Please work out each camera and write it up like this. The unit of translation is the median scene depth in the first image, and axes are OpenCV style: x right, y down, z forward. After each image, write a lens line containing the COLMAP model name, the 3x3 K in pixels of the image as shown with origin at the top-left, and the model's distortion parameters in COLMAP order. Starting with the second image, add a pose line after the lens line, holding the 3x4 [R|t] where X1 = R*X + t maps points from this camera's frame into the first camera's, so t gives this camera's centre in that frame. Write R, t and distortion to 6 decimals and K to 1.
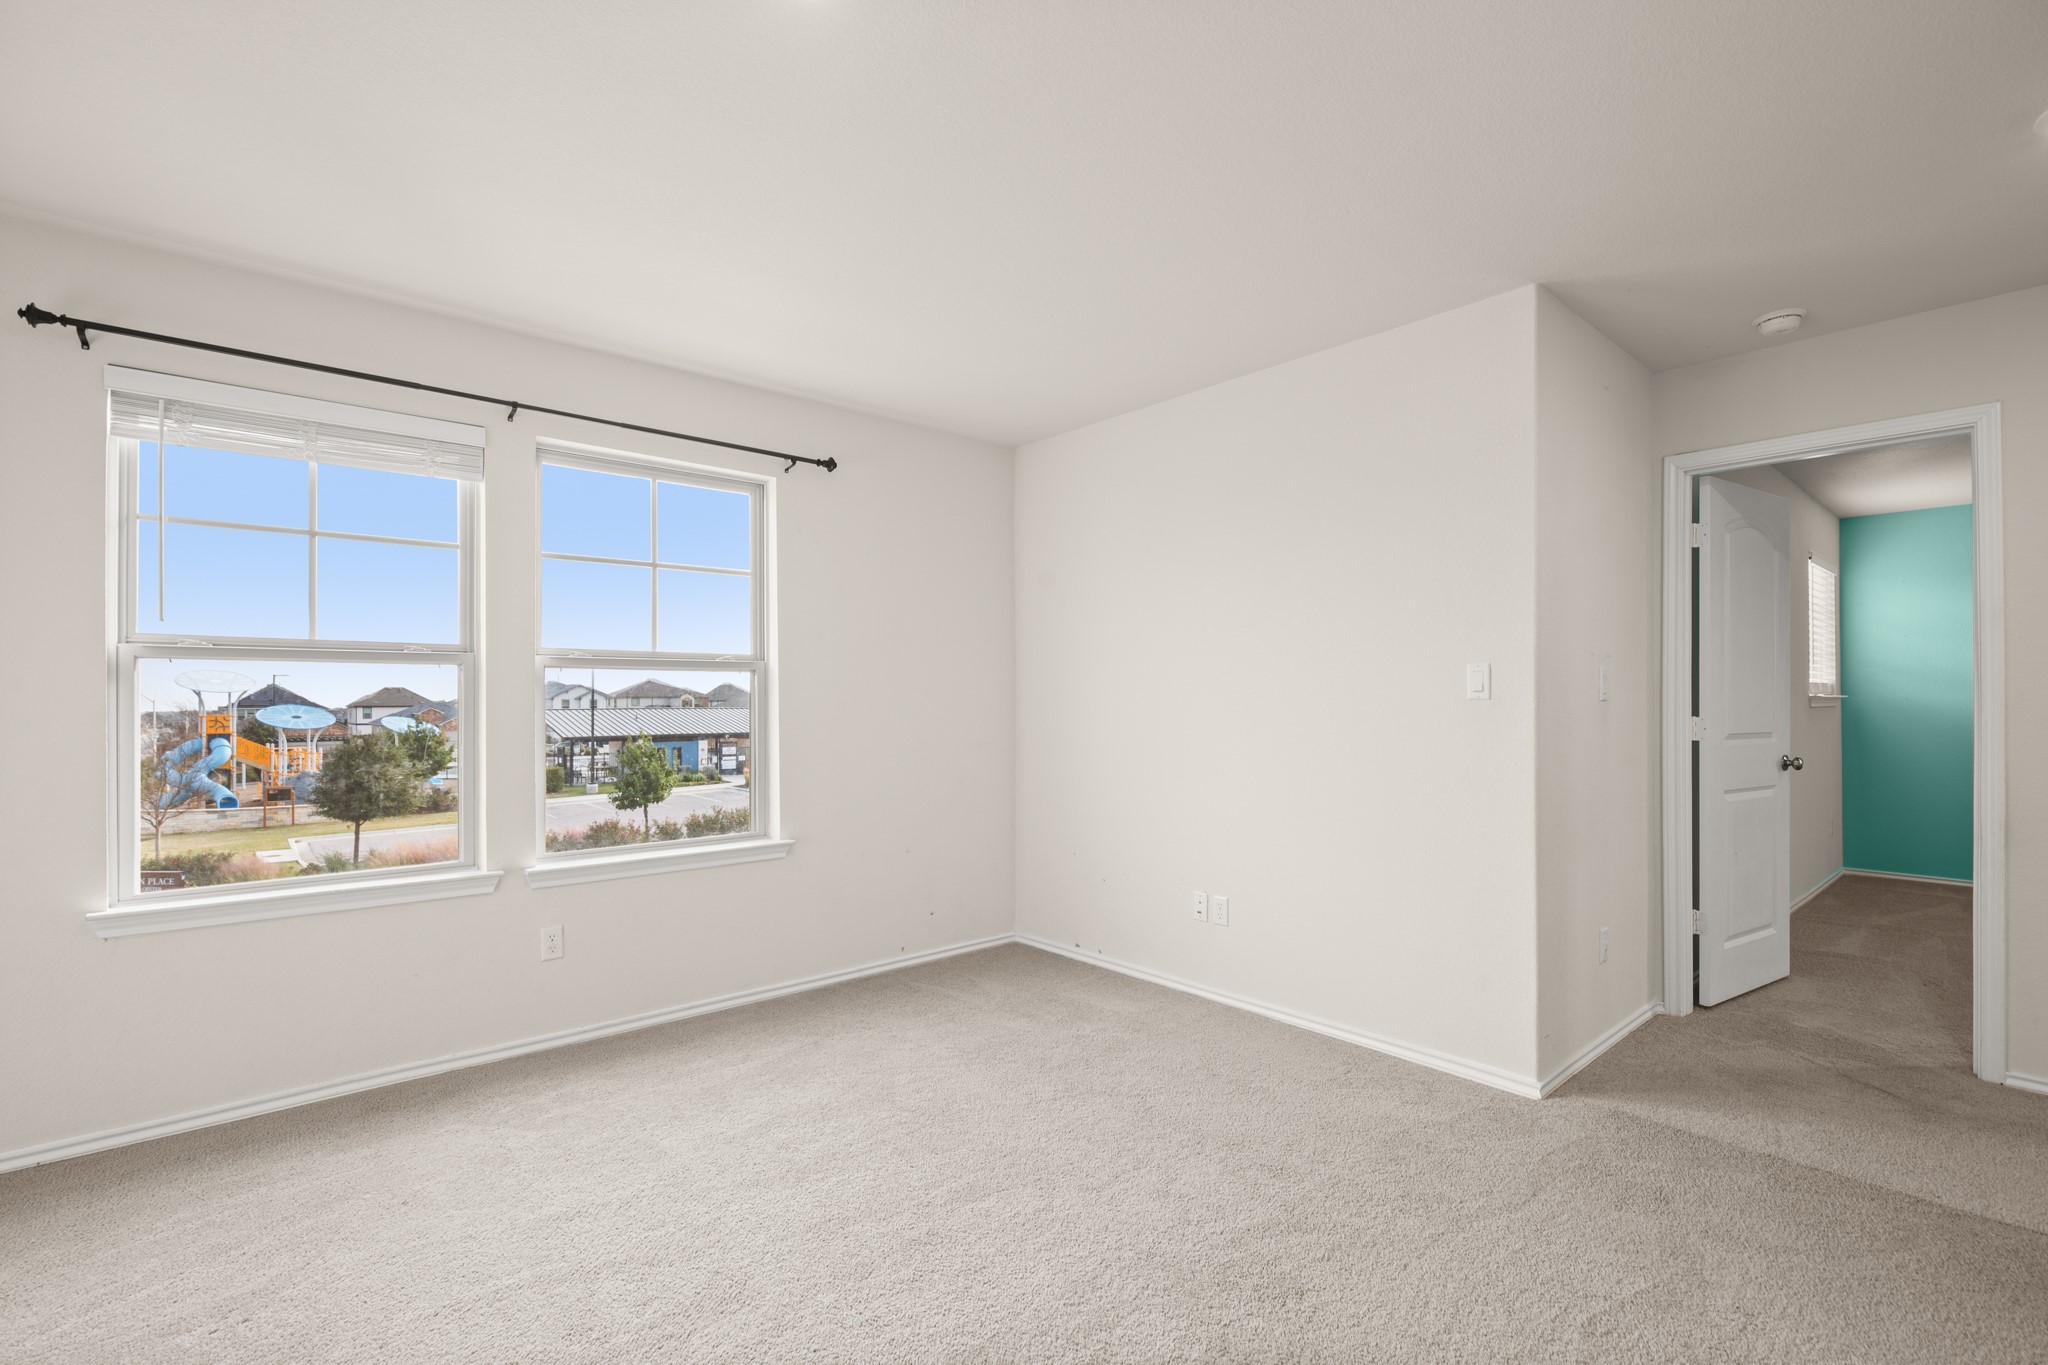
lens RADIAL K [[954.2, 0, 1031.0], [0, 954.2, 689.0], [0, 0, 1]] dist [-0.002030, 0.002339]
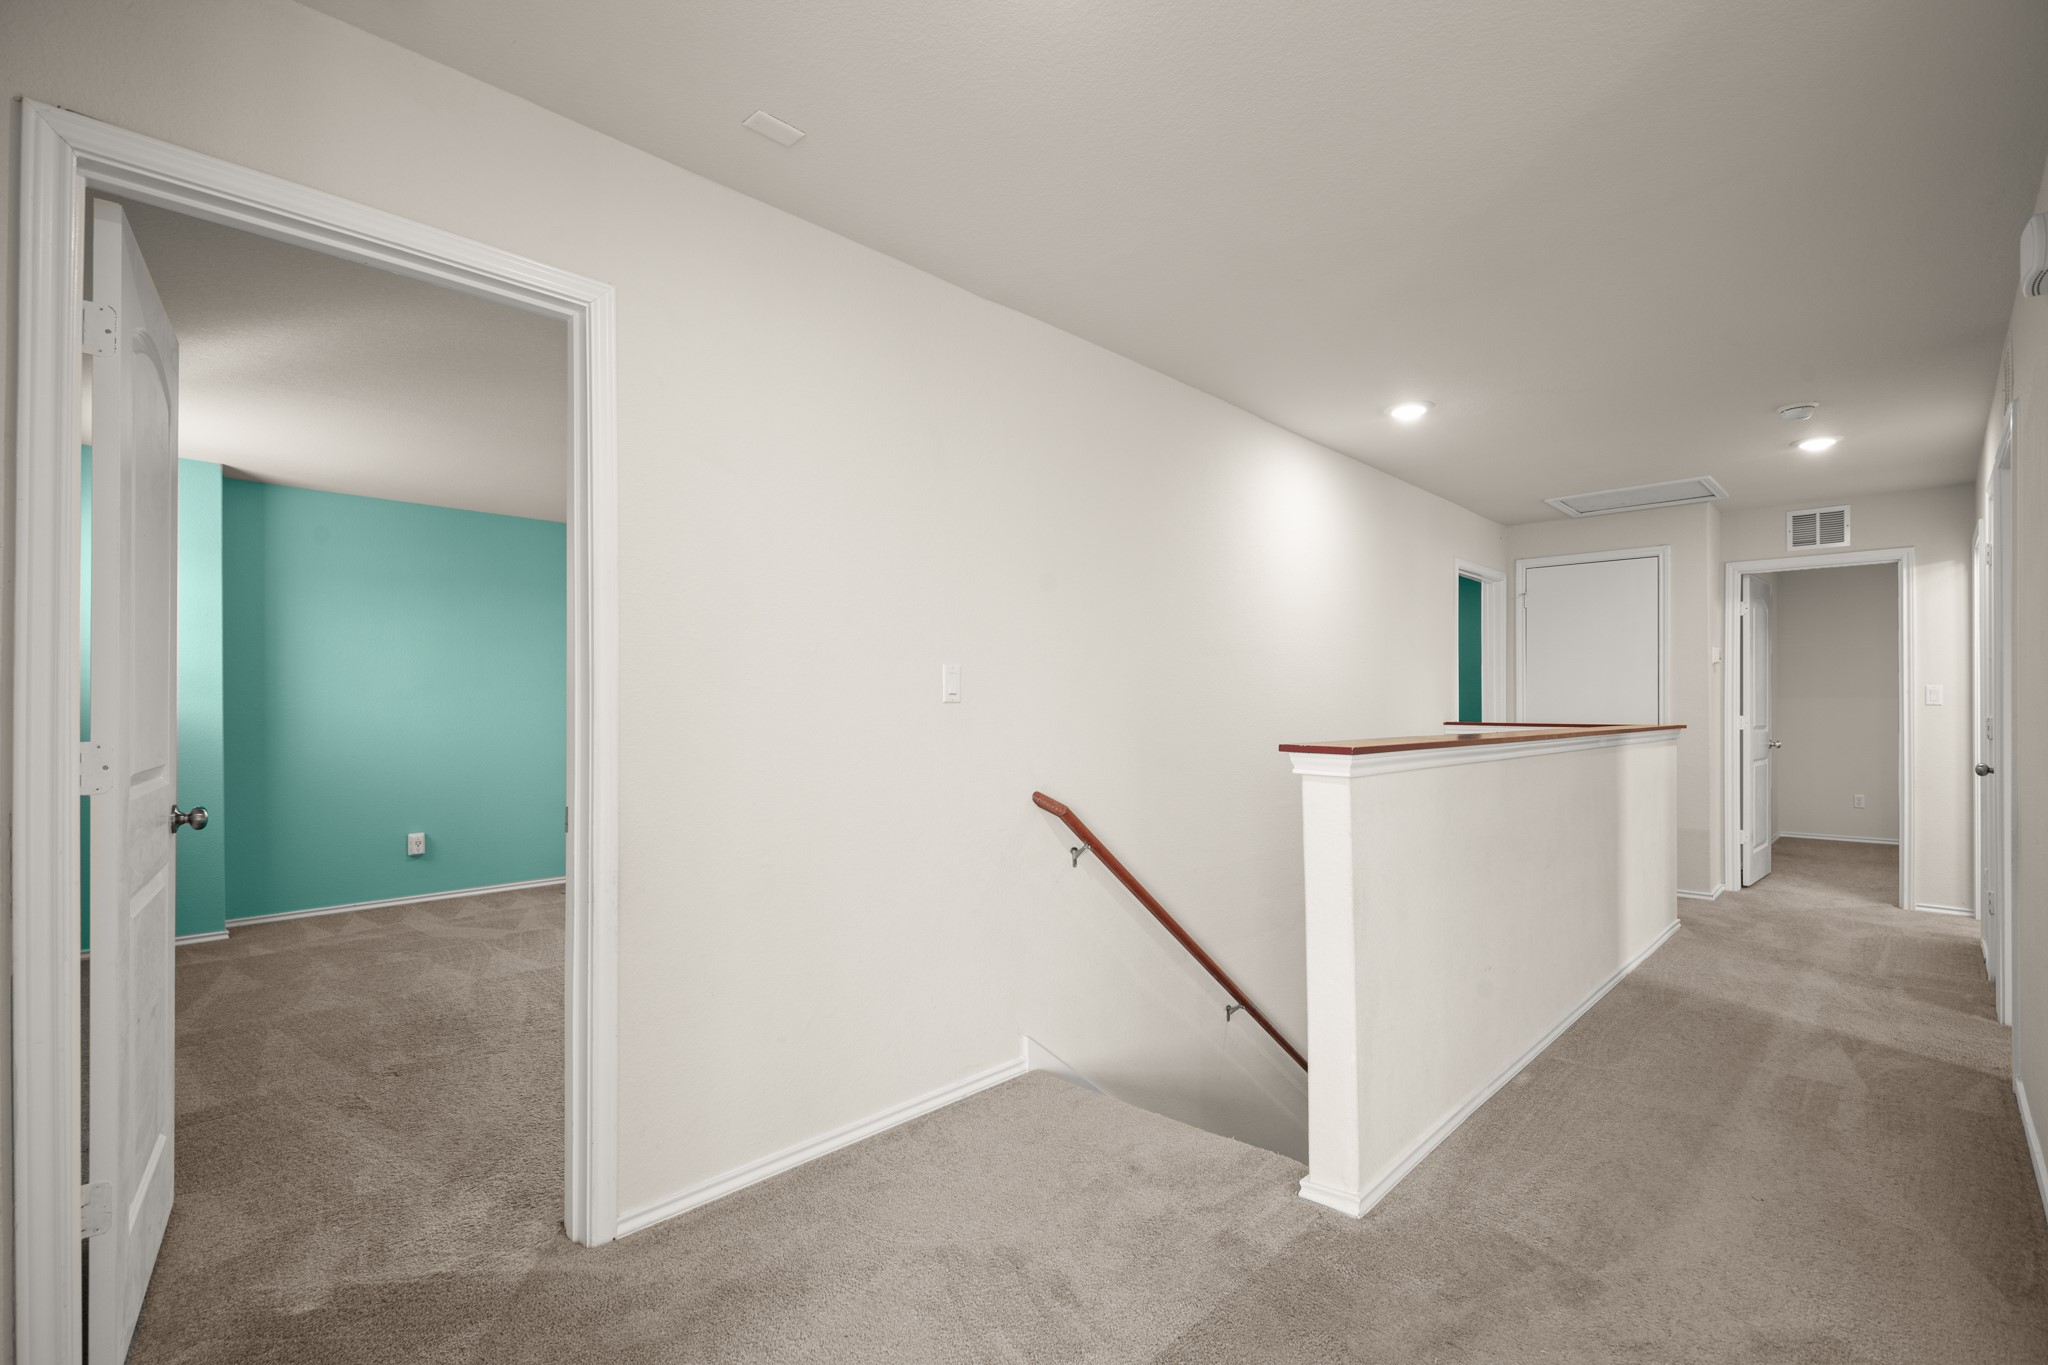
lens RADIAL K [[954.2, 0, 1037.6], [0, 954.2, 702.9], [0, 0, 1]] dist [-0.002030, 0.002339]
pose [[-0.083231, 0.001587, 0.996529, 0.235777], [-0.007231, 0.999971, -0.002196, 0.009727], [-0.996504, -0.007388, -0.083217, 0.635330]]
